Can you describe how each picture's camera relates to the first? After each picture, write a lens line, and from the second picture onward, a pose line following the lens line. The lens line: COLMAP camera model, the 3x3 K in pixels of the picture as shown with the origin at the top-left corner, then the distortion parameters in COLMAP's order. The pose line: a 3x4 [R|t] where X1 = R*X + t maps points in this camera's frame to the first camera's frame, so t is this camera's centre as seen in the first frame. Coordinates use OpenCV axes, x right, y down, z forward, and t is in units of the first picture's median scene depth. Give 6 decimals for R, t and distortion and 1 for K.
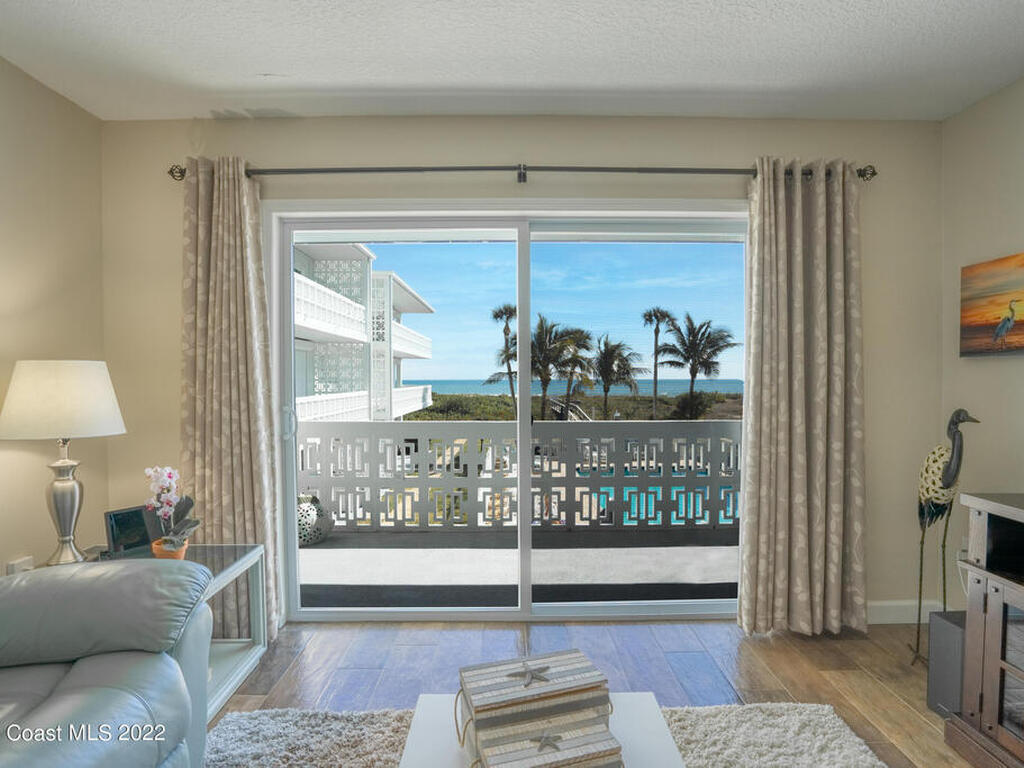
lens RADIAL K [[518.8, 0, 512.0], [0, 518.8, 384.0], [0, 0, 1]] dist [0.001487, 0.000668]
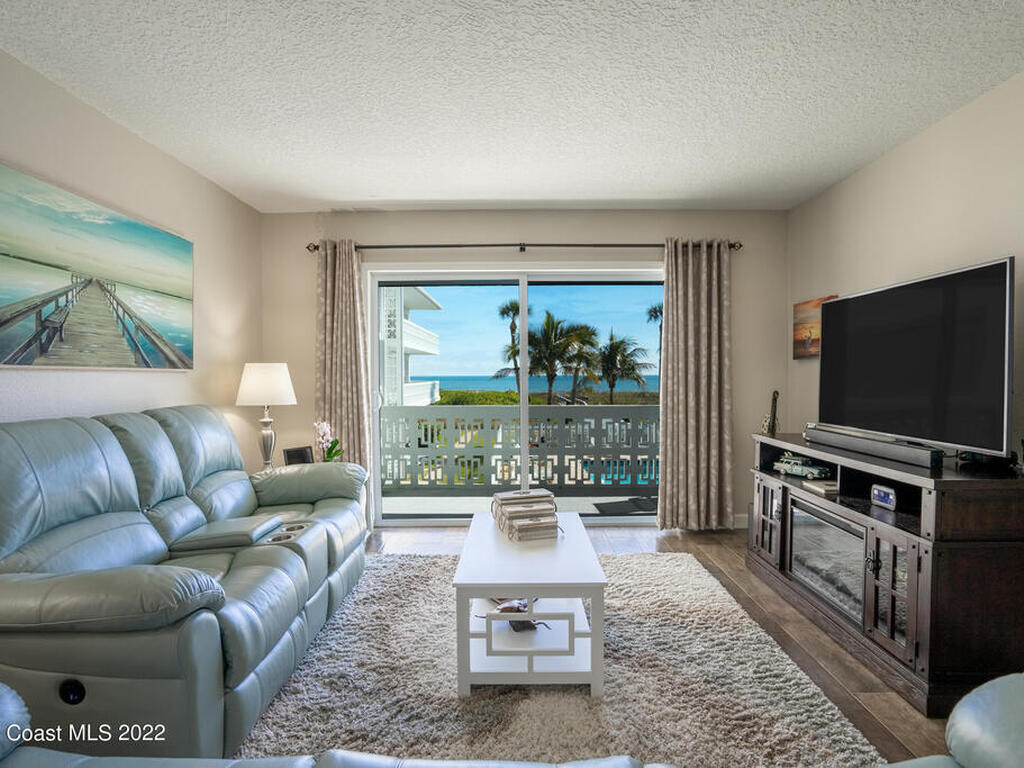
lens RADIAL K [[518.8, 0, 512.0], [0, 518.8, 384.0], [0, 0, 1]] dist [0.001487, 0.000668]
pose [[0.999923, -0.000365, -0.012437, 0.006496], [0.000466, 0.999967, 0.008150, 0.009893], [0.012433, -0.008155, 0.999889, -0.598772]]
